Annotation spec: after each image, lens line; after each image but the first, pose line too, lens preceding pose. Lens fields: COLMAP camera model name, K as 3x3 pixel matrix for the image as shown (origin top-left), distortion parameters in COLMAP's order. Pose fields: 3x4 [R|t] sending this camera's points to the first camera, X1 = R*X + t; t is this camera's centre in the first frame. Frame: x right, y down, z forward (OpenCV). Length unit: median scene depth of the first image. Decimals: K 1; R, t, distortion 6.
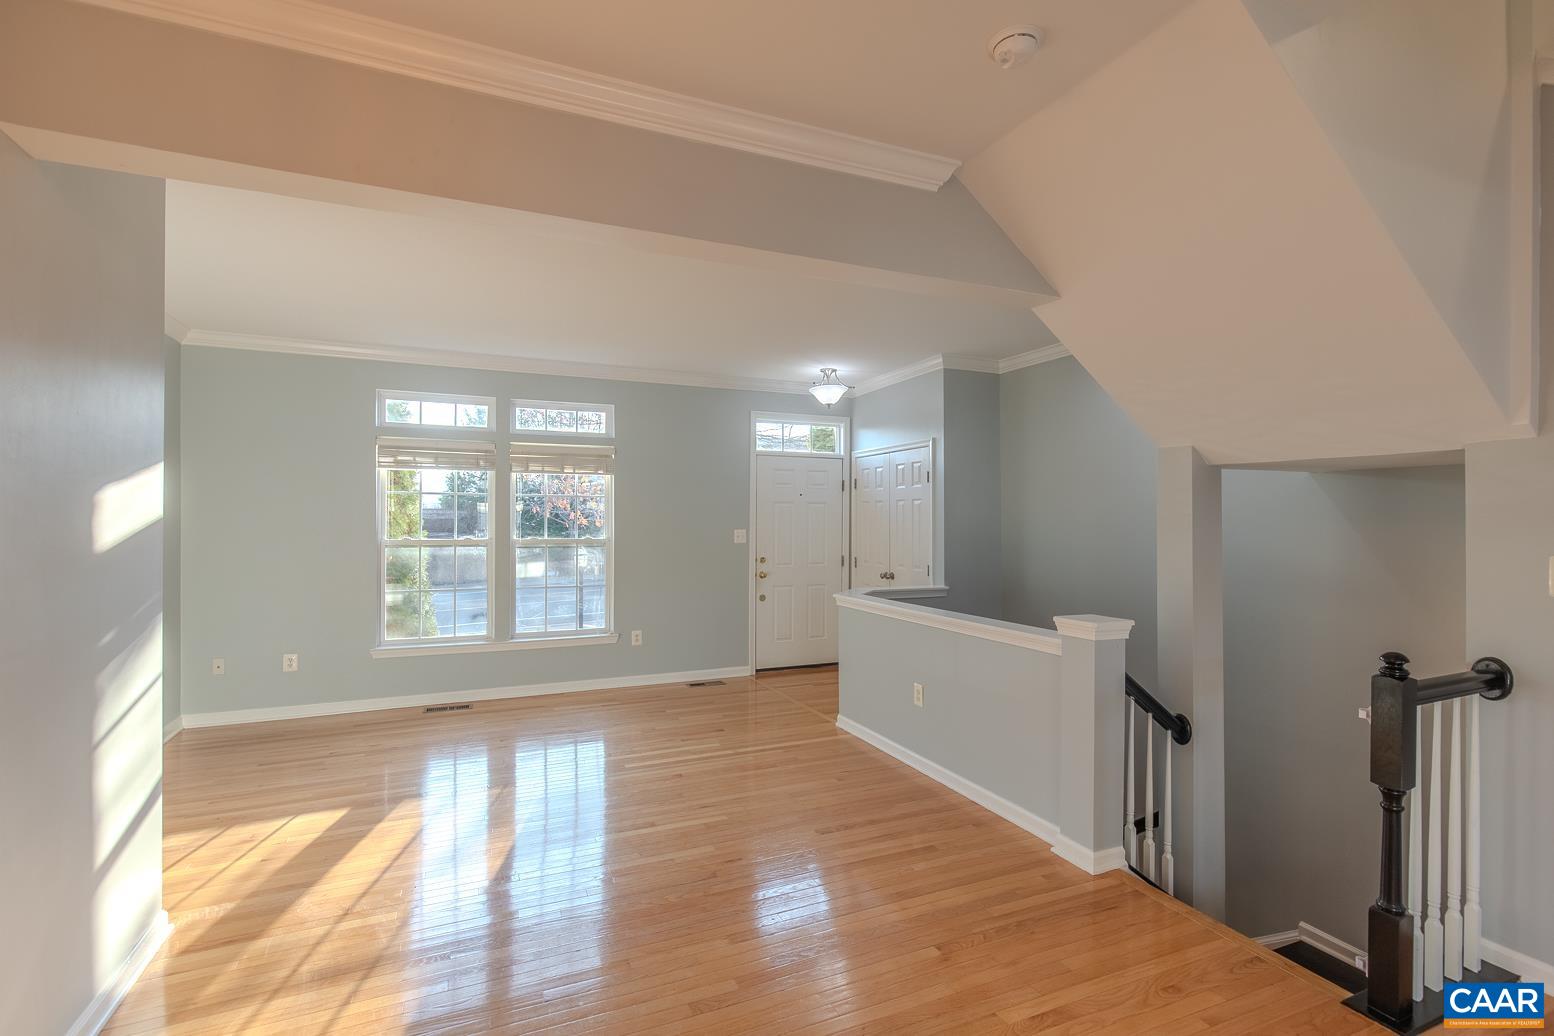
lens RADIAL K [[713.4, 0, 778.5], [0, 713.4, 507.0], [0, 0, 1]] dist [0.002996, -0.000402]
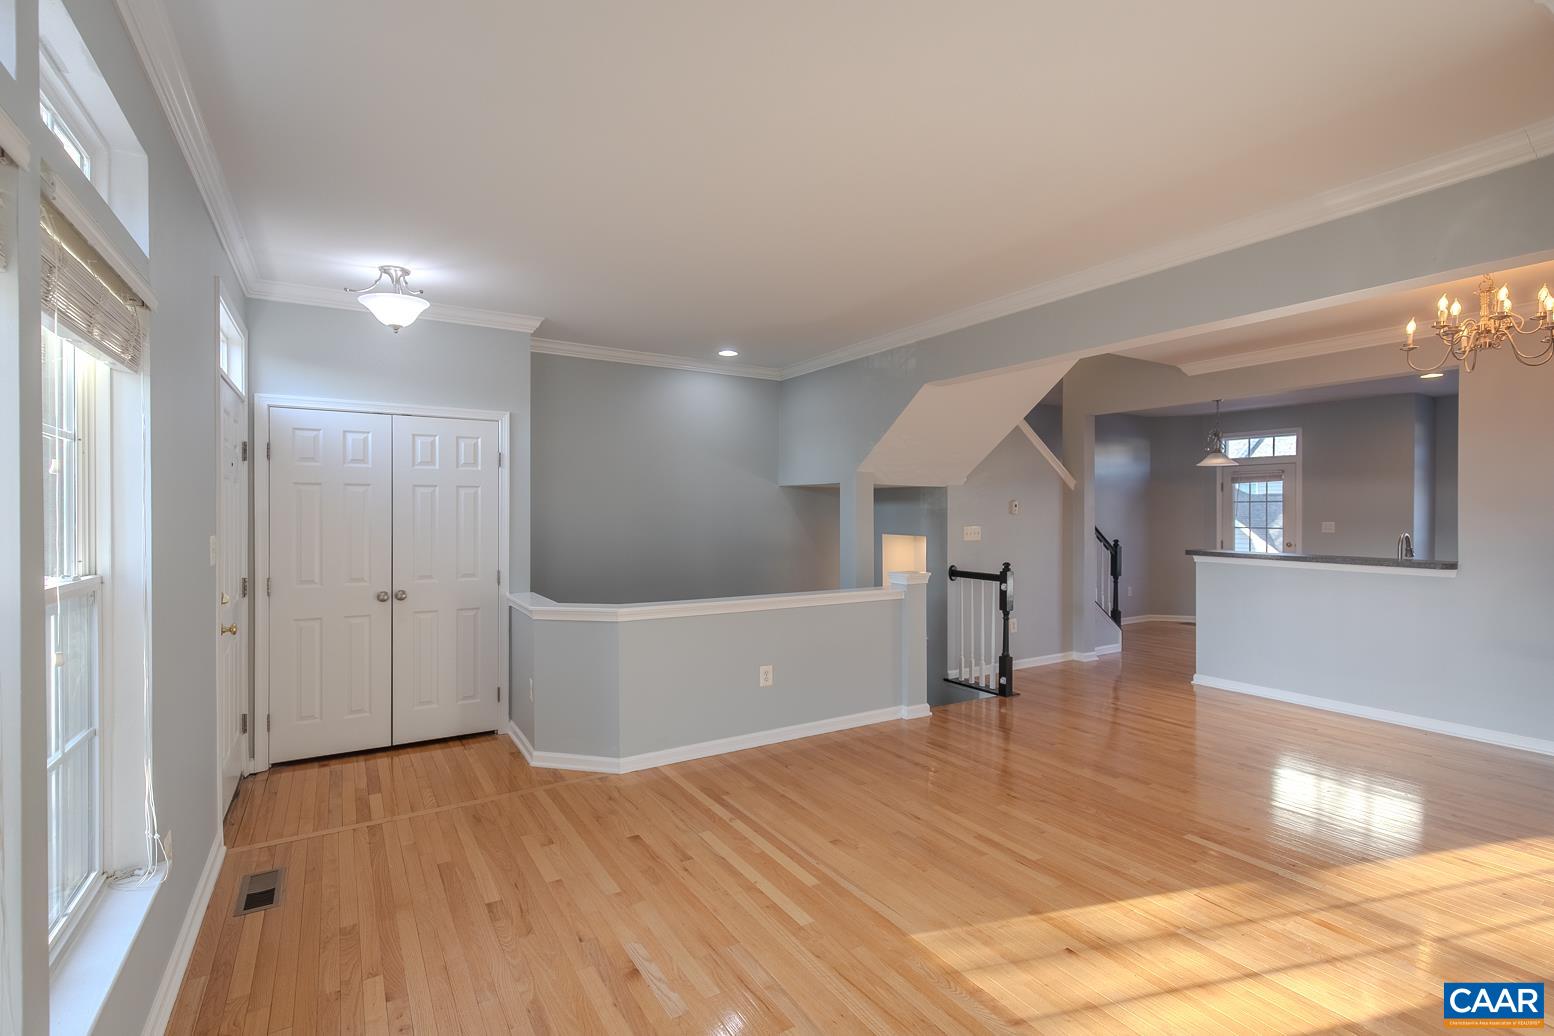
lens RADIAL K [[702.6, 0, 777.0], [0, 702.6, 518.0], [0, 0, 1]] dist [0.000664, -0.000123]
pose [[-0.134934, -0.003215, 0.990849, -0.600707], [-0.019145, 0.999817, 0.000637, 0.016164], [-0.990670, -0.018884, -0.134971, 0.792329]]
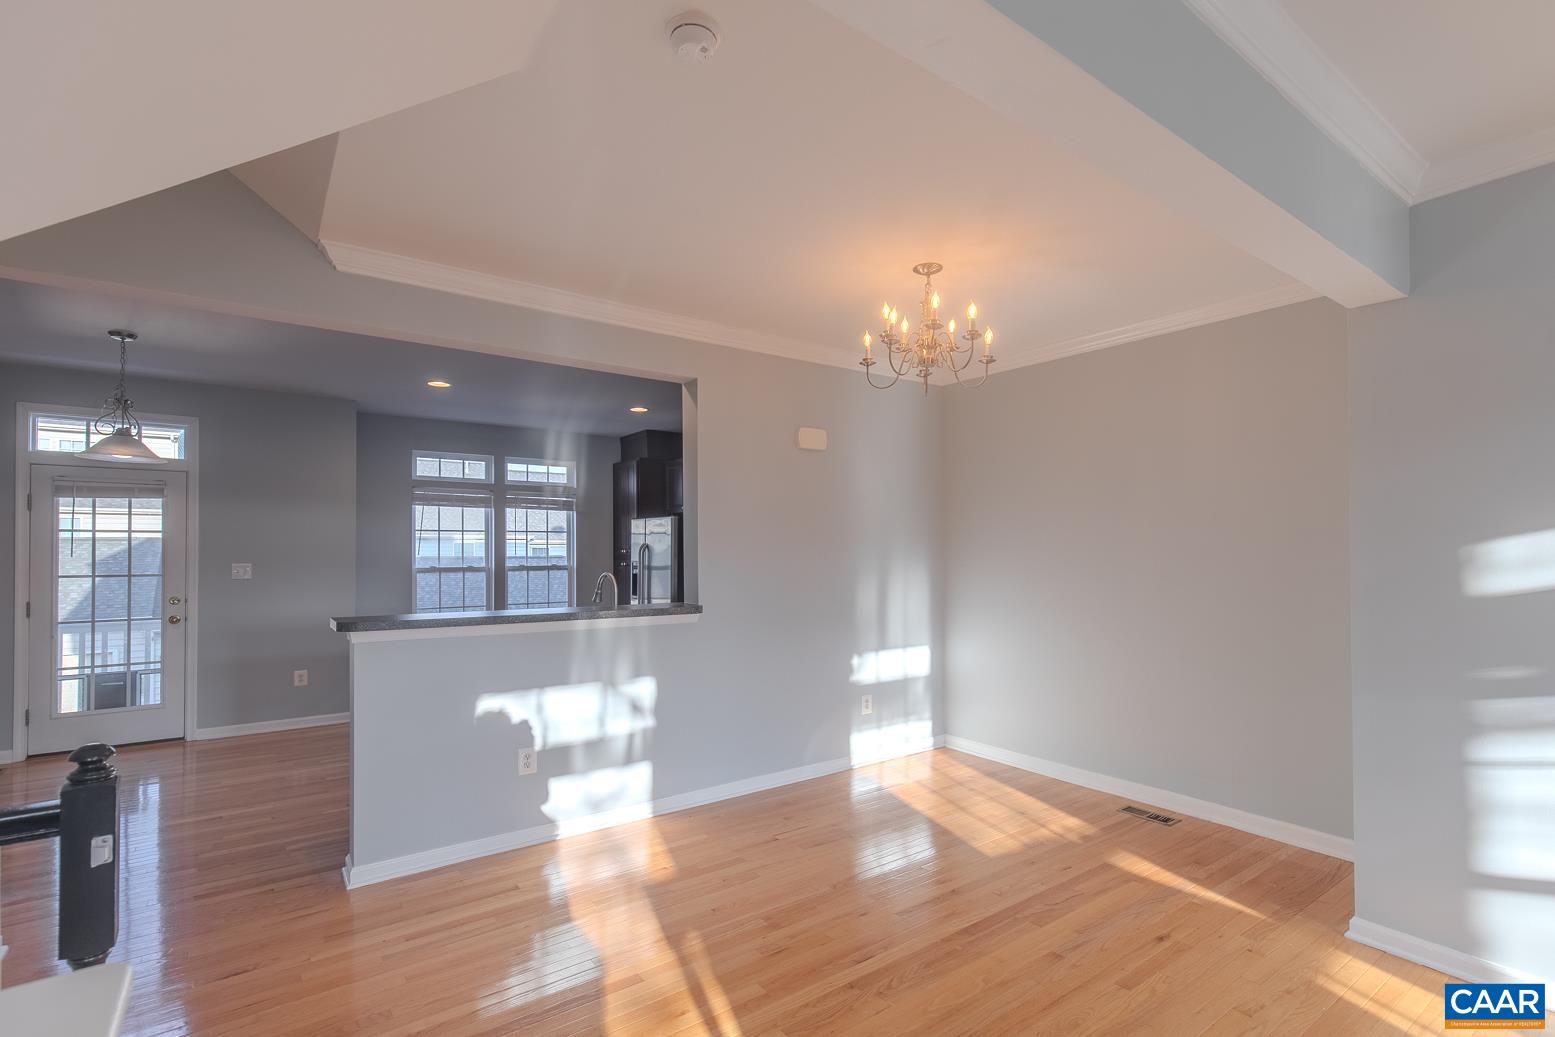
lens RADIAL K [[702.3, 0, 796.0], [0, 702.3, 540.9], [0, 0, 1]] dist [0.004745, 0.000203]
pose [[-0.968845, -0.001729, -0.247661, 0.140597], [0.007704, 0.999281, -0.037116, 0.015000], [0.247547, -0.037868, -0.968136, 0.635907]]
